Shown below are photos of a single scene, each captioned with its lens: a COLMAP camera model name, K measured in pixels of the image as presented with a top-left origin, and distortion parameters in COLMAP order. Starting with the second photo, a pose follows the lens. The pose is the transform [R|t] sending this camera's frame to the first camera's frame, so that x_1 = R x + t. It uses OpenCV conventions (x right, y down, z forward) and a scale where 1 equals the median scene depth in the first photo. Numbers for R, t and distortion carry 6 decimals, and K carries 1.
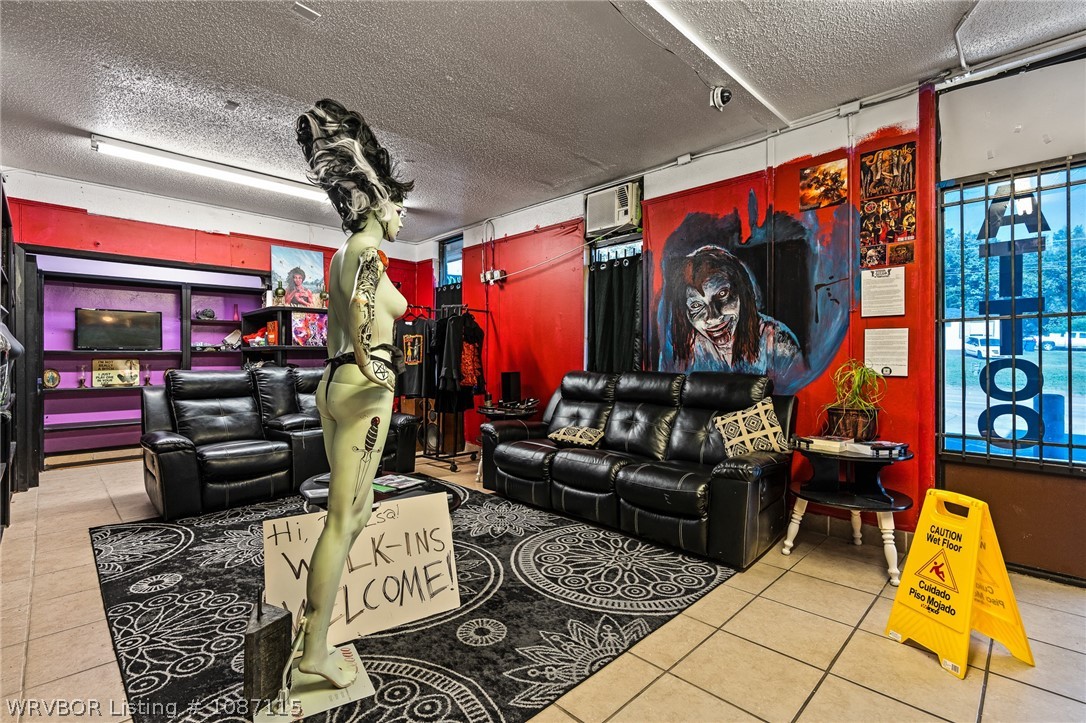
lens RADIAL K [[491.2, 0, 550.0], [0, 491.2, 362.8], [0, 0, 1]] dist [-0.010163, 0.002606]
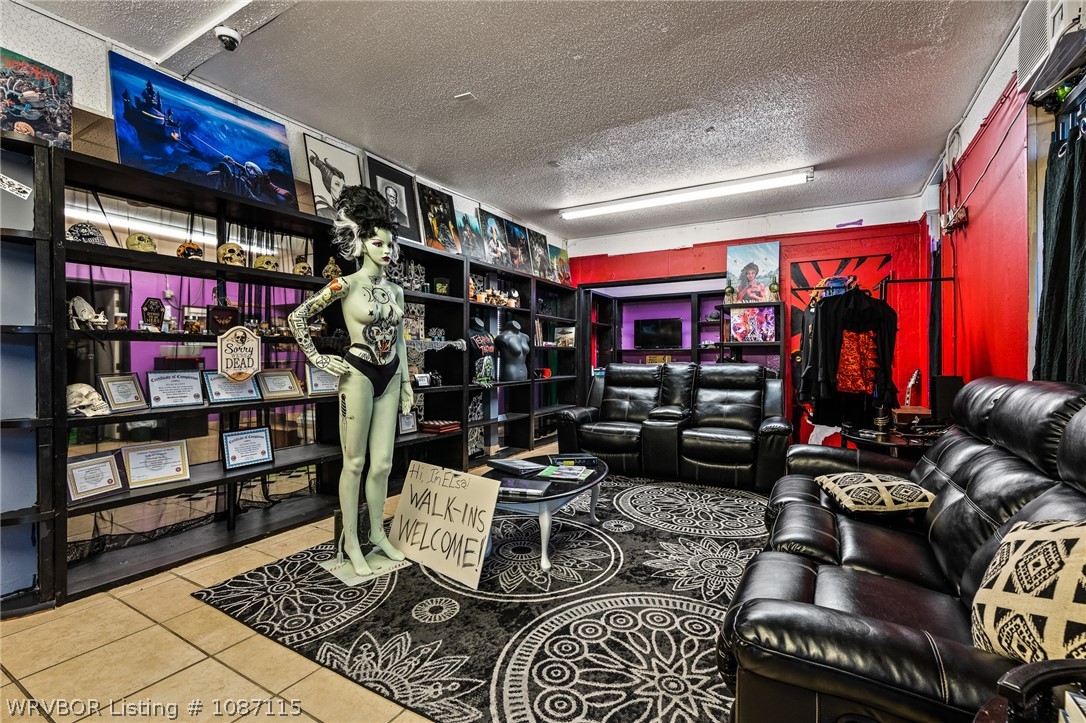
lens RADIAL K [[491.2, 0, 547.7], [0, 491.2, 360.7], [0, 0, 1]] dist [-0.010163, 0.002606]
pose [[0.254428, 0.009946, -0.967041, 0.713993], [-0.007305, 0.999938, 0.008362, -0.002980], [0.967064, 0.004936, 0.254484, 0.722639]]
